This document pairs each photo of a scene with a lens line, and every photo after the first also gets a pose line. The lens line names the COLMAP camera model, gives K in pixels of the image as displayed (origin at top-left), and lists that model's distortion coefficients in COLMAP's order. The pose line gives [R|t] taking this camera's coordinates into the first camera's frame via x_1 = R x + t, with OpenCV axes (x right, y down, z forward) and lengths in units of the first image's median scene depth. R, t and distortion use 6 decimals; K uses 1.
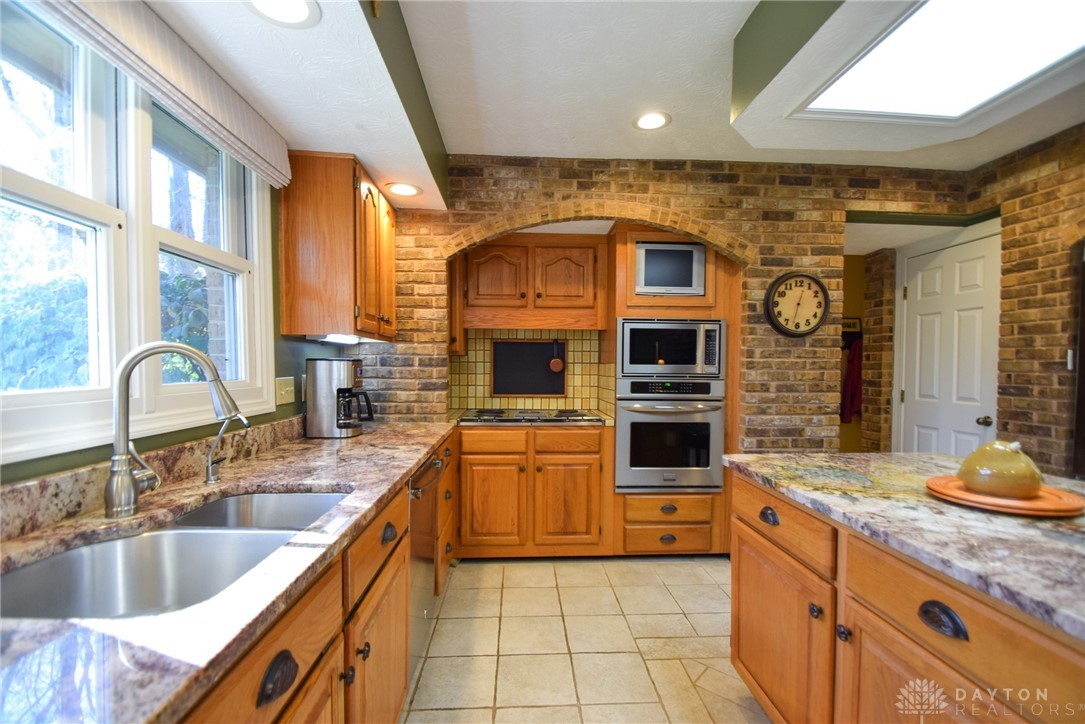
lens RADIAL K [[481.0, 0, 547.6], [0, 481.0, 375.1], [0, 0, 1]] dist [0.000115, 0.000148]
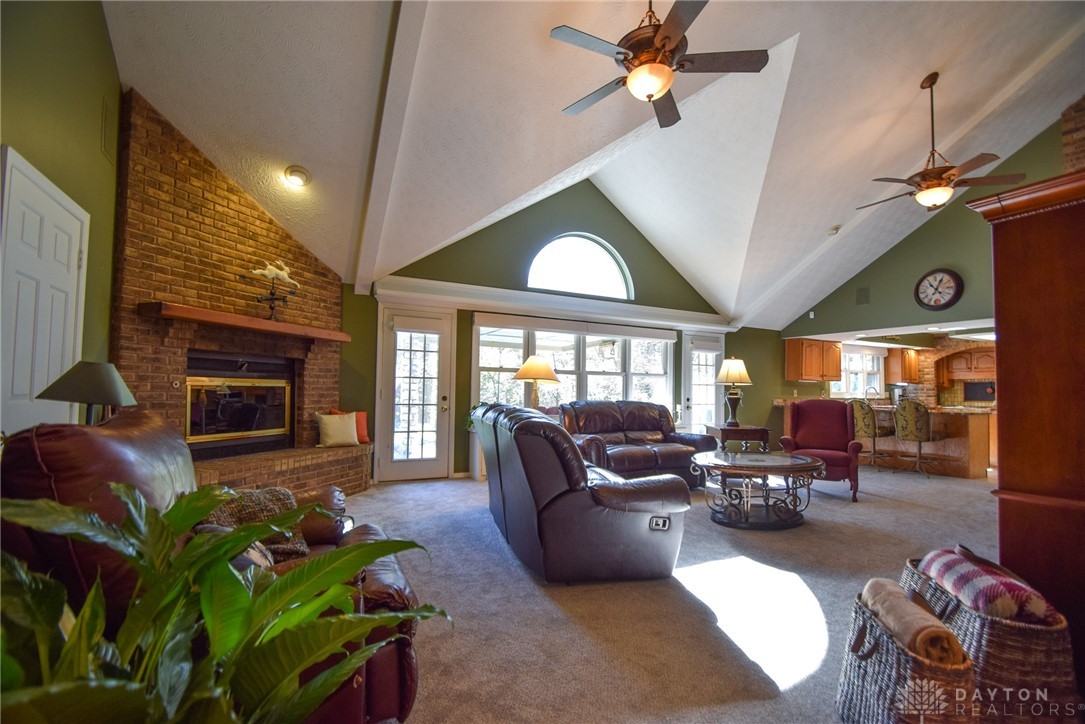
lens RADIAL K [[481.0, 0, 547.6], [0, 481.0, 375.1], [0, 0, 1]] dist [0.000115, 0.000148]
pose [[0.419933, -0.029642, -0.907071, 1.889079], [-0.031627, 0.998381, -0.047268, 0.131944], [0.907004, 0.048538, 0.418316, -3.230543]]
